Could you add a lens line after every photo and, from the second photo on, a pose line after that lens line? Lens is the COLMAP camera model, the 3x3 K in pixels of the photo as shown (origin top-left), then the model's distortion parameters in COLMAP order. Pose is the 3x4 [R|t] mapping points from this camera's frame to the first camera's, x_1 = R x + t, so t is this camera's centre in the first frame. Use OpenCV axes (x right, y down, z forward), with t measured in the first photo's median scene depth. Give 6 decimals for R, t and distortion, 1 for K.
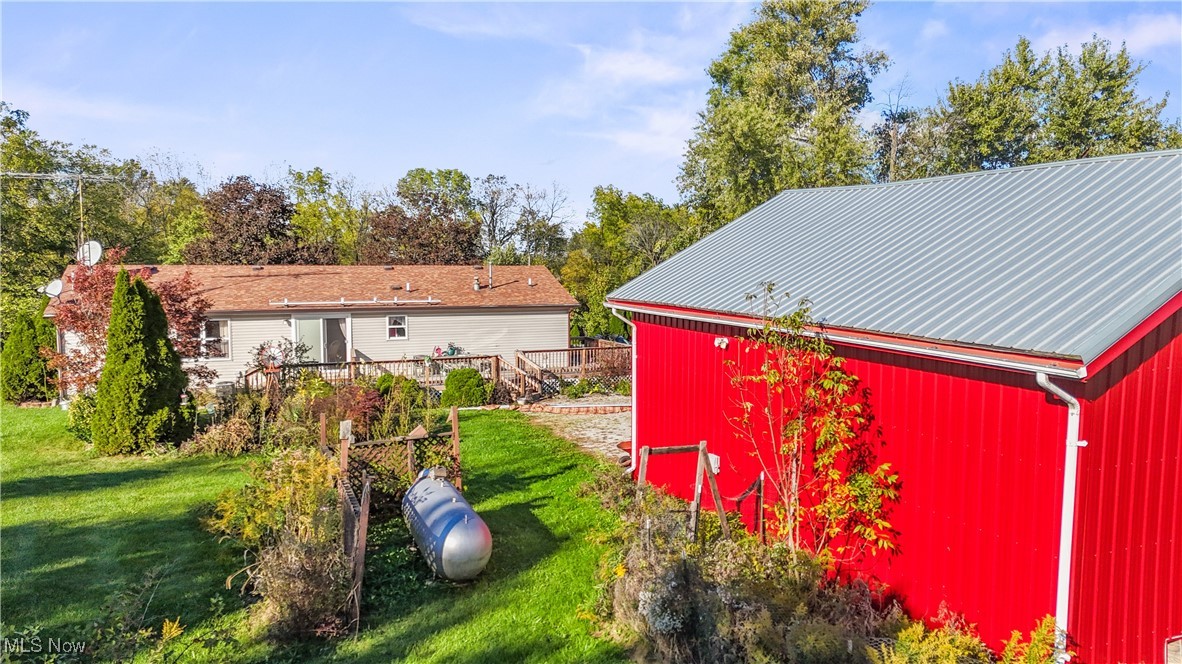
lens RADIAL K [[877.8, 0, 589.5], [0, 877.8, 328.3], [0, 0, 1]] dist [0.059917, -0.038529]
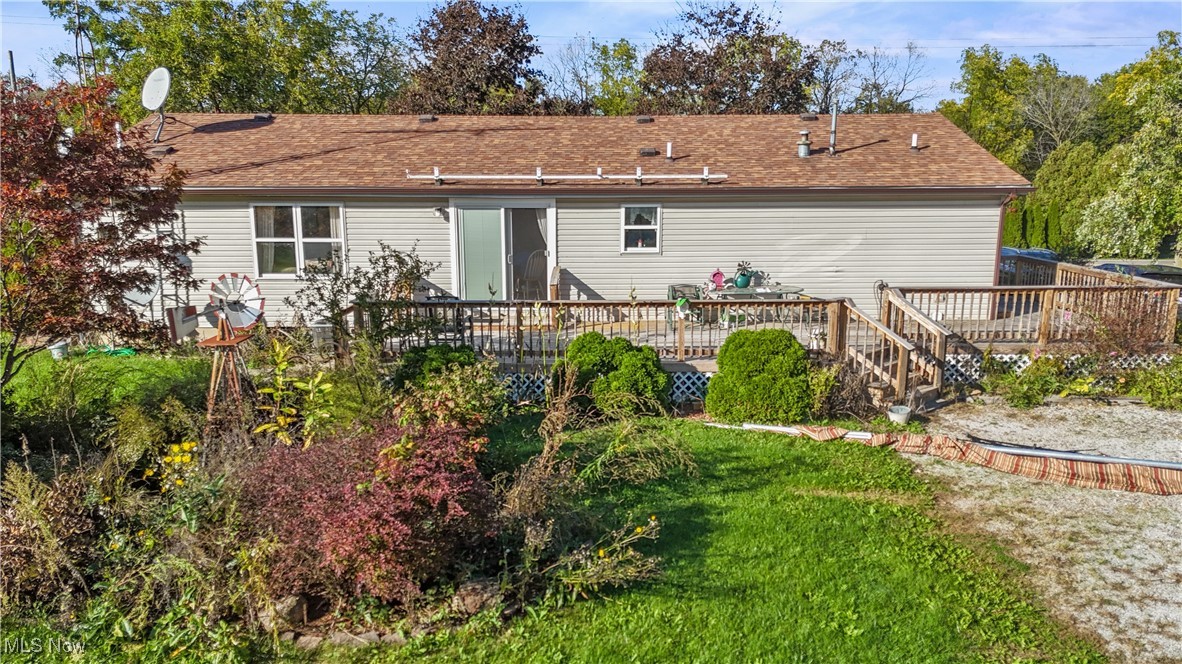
lens RADIAL K [[877.8, 0, 586.1], [0, 877.8, 364.2], [0, 0, 1]] dist [0.059917, -0.038529]
pose [[0.936081, 0.079542, -0.342675, -0.066072], [-0.026592, 0.987314, 0.156536, -0.002369], [0.350779, -0.137418, 0.926321, 0.501789]]
